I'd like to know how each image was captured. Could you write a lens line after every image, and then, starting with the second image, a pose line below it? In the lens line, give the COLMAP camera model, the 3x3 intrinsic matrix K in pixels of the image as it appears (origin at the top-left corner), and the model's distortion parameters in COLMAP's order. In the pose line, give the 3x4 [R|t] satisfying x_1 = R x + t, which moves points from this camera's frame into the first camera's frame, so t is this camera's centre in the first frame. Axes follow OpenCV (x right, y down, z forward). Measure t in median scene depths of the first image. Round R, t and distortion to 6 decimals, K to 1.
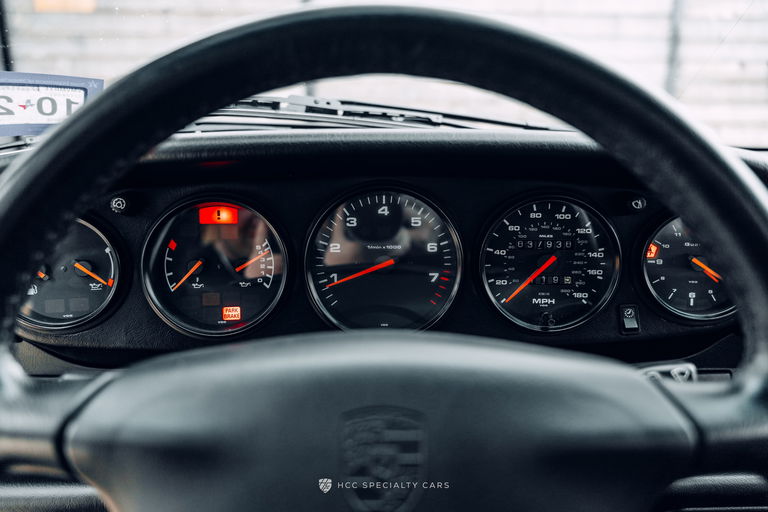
lens RADIAL K [[522.1, 0, 384.0], [0, 522.1, 256.0], [0, 0, 1]] dist [-0.012212, -0.000578]
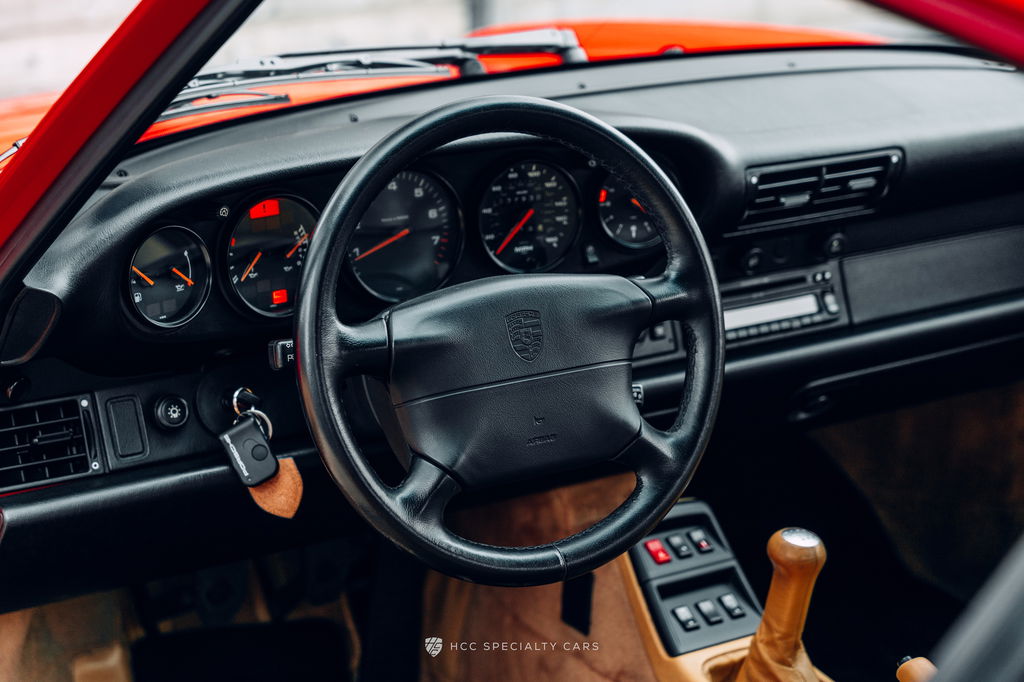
lens RADIAL K [[2216.3, 0, 512.0], [0, 2216.3, 341.0], [0, 0, 1]] dist [0.003772, 0.161615]
pose [[0.861949, -0.147469, 0.485074, -2.125148], [0.090269, 0.986115, 0.139390, -0.397819], [-0.498894, -0.076359, 0.863293, -3.229778]]
